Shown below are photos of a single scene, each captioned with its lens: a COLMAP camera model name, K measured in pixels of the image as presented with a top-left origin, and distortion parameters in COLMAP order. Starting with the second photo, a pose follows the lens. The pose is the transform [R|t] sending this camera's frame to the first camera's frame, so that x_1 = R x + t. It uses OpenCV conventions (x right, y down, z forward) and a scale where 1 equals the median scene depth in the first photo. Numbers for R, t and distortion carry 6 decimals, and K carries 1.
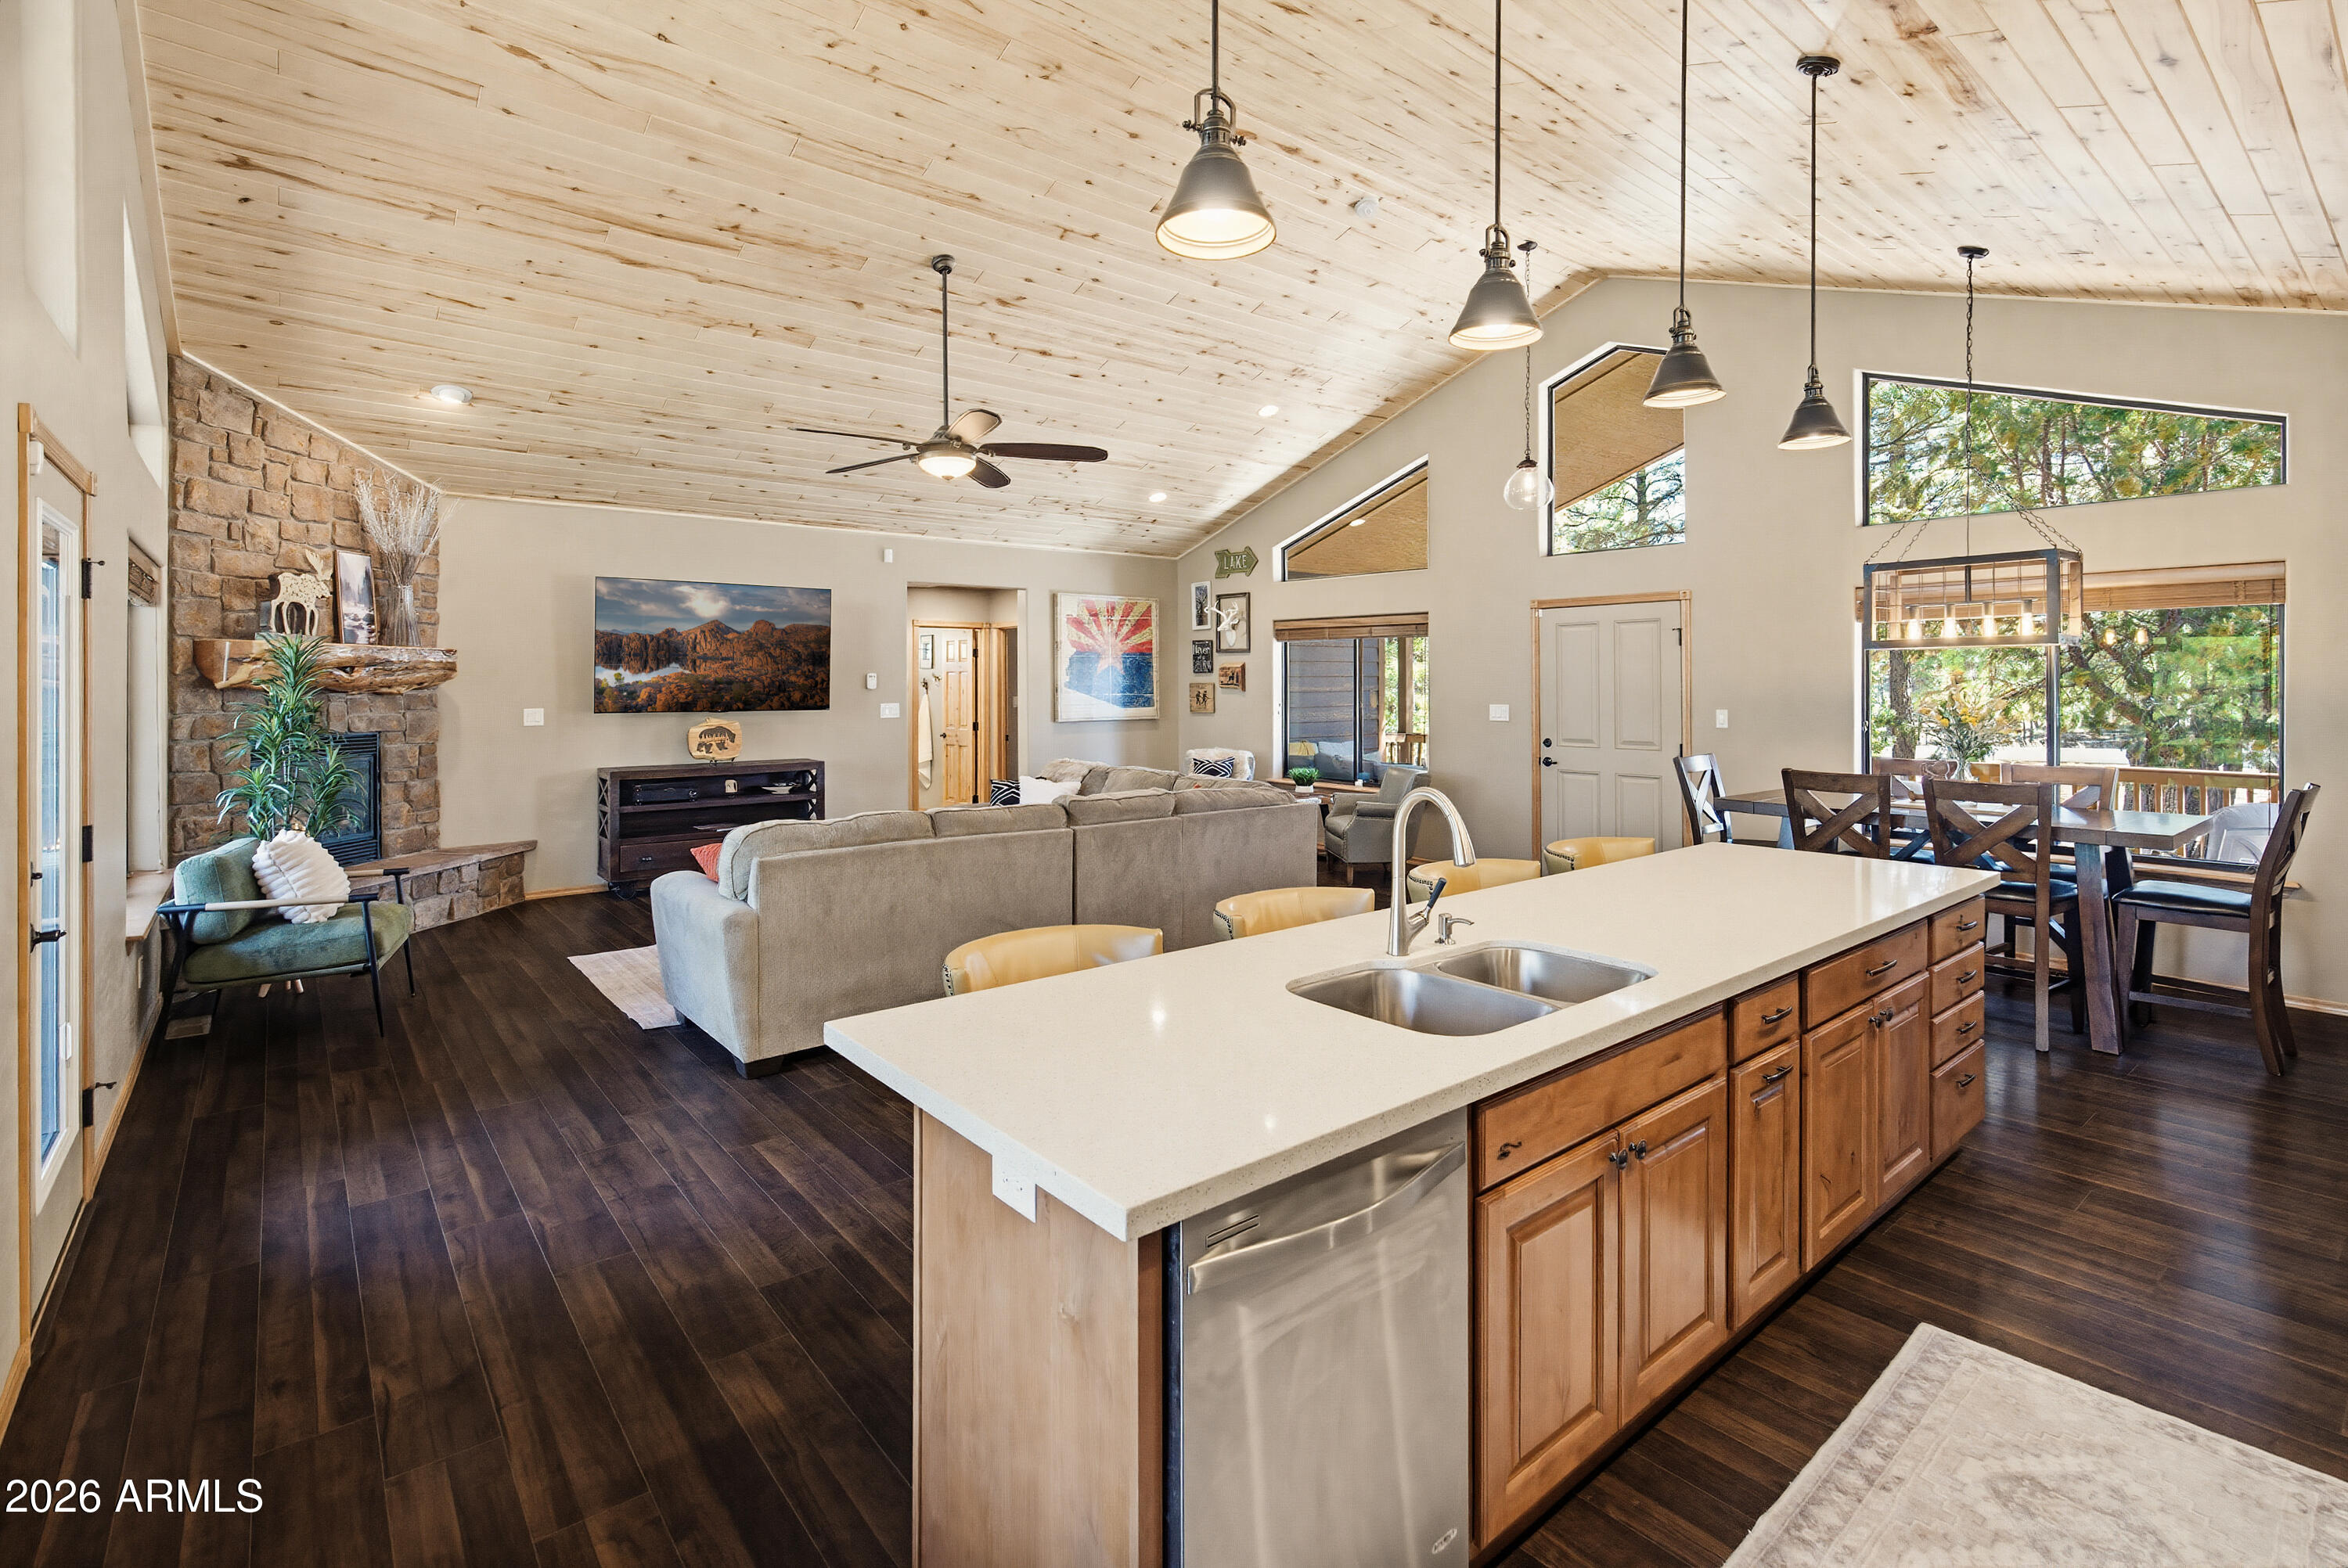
lens RADIAL K [[1087.4, 0, 1183.7], [0, 1087.4, 624.8], [0, 0, 1]] dist [-0.000094, -0.000075]
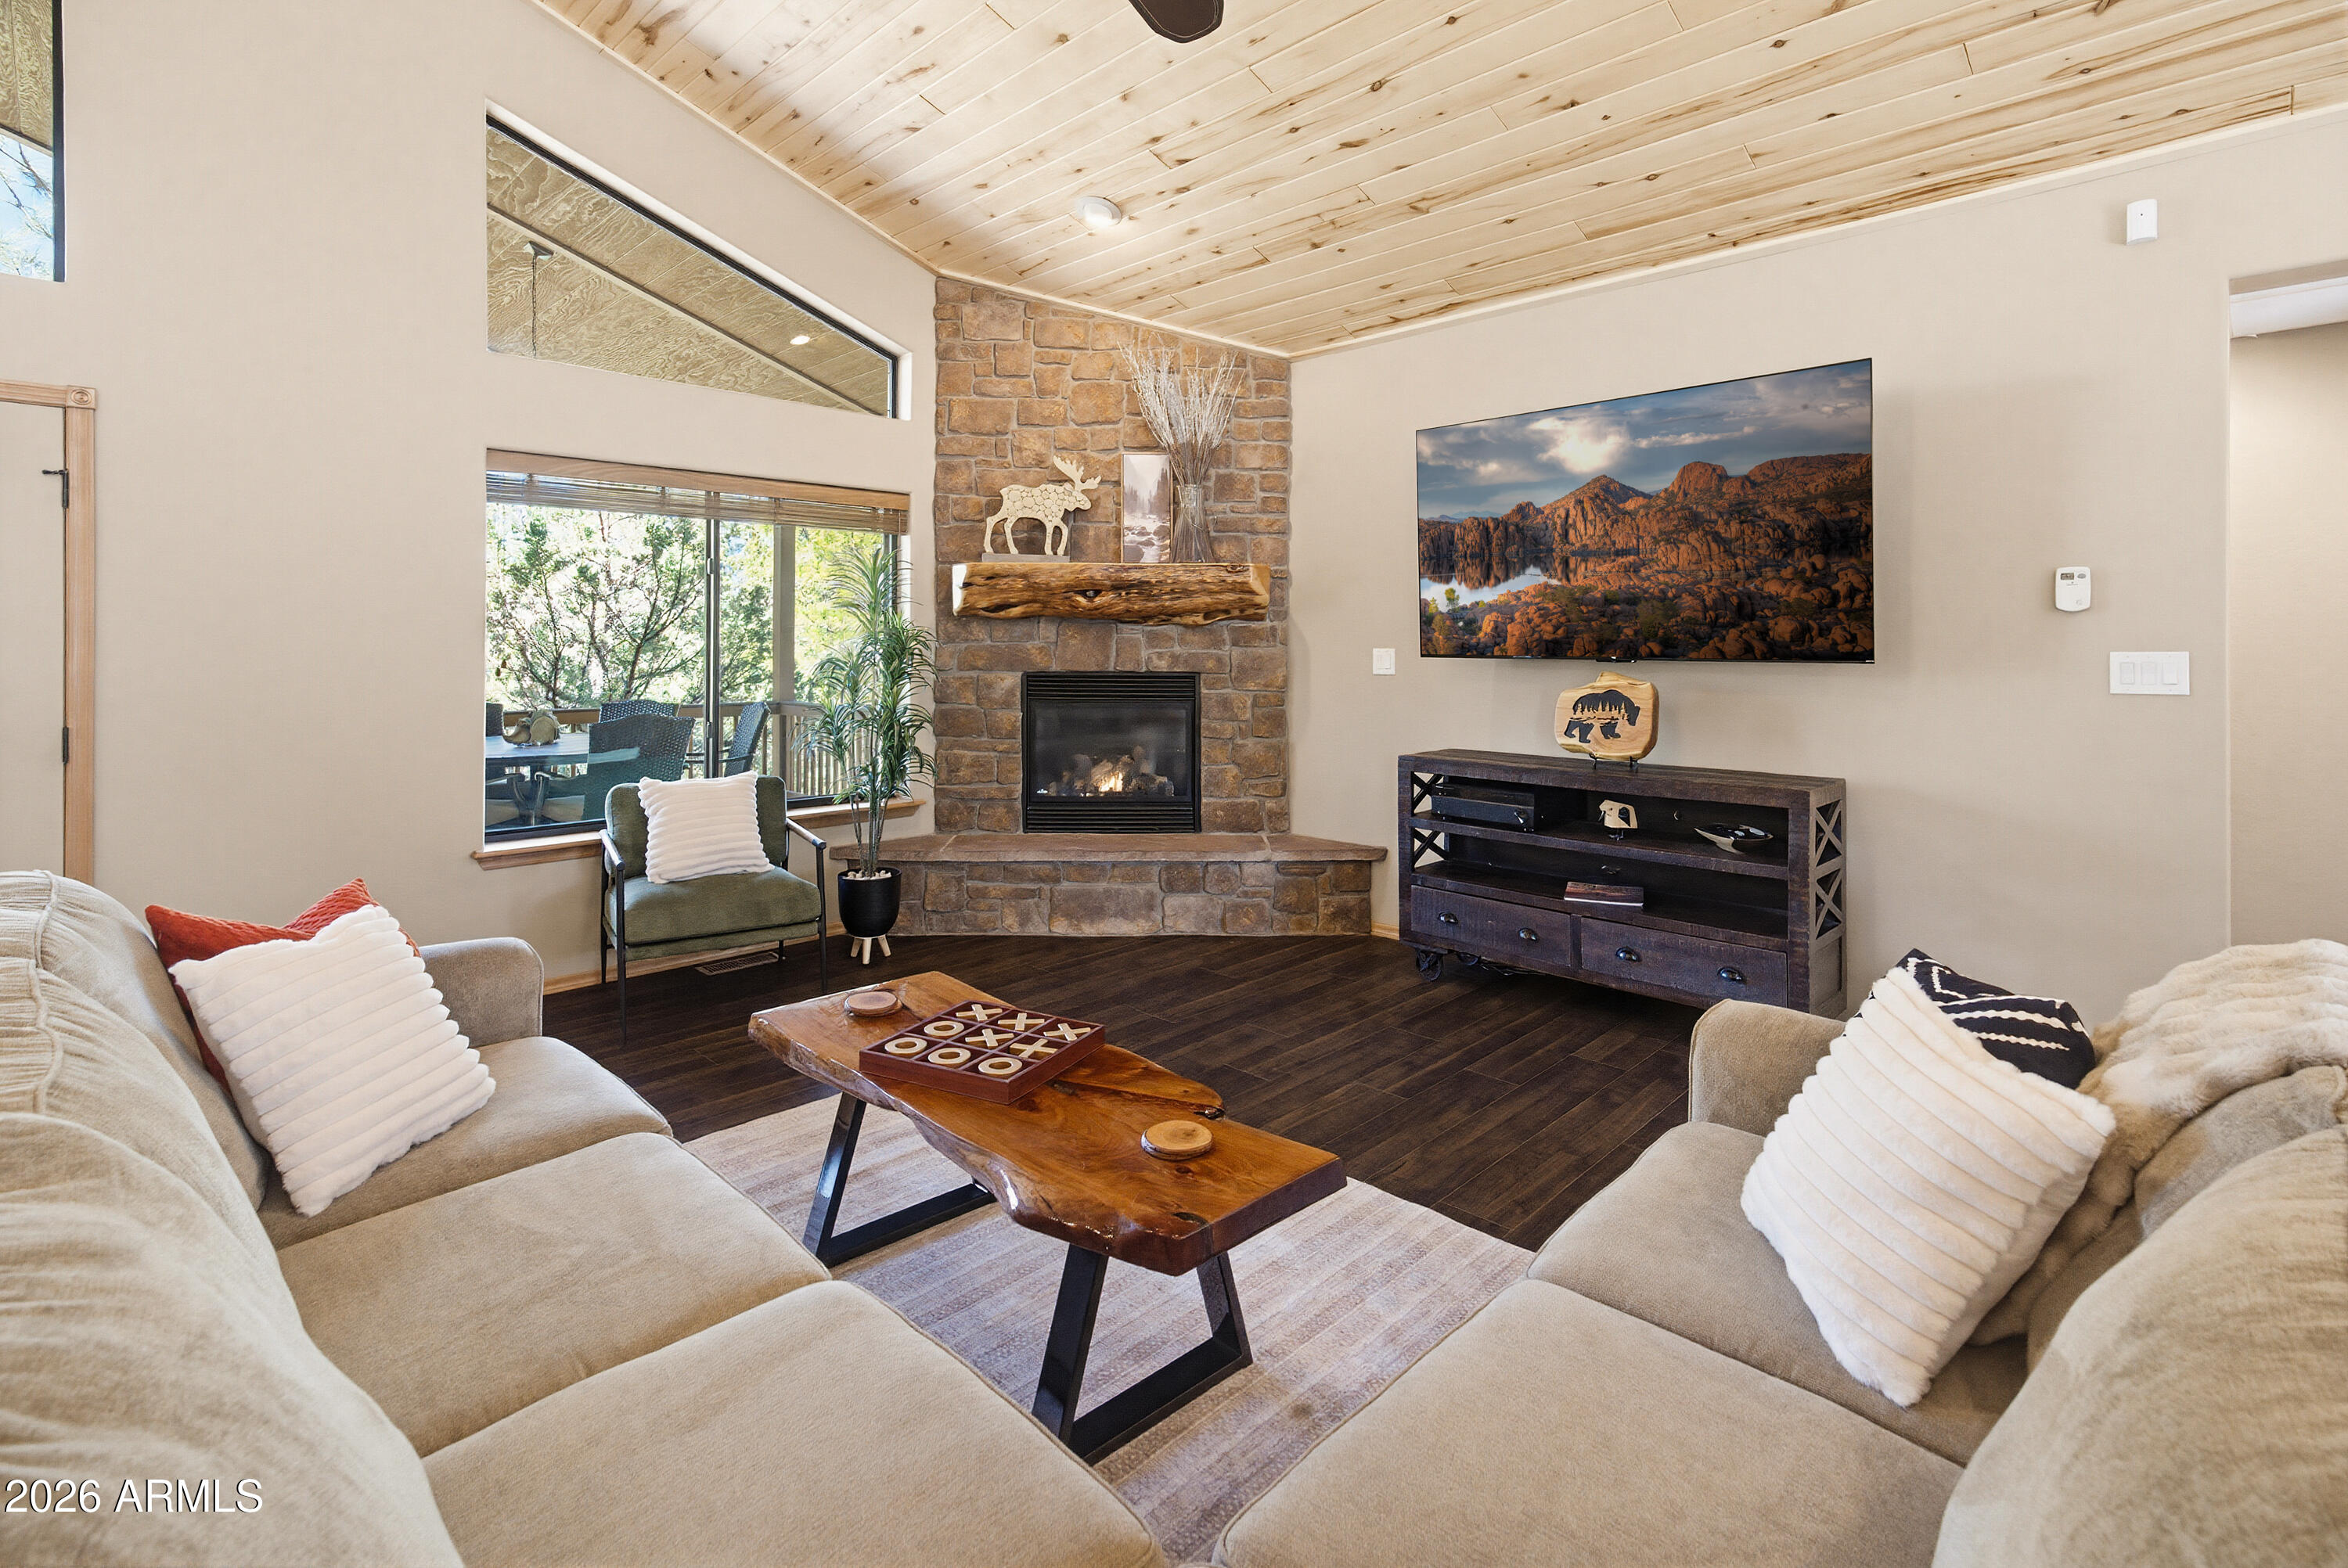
lens RADIAL K [[1087.4, 0, 1183.7], [0, 1087.4, 624.8], [0, 0, 1]] dist [-0.000094, -0.000075]
pose [[0.101482, -0.006701, -0.994815, 0.044251], [0.057250, 0.998359, -0.000885, 0.053788], [0.993189, -0.056864, 0.101700, 0.766227]]
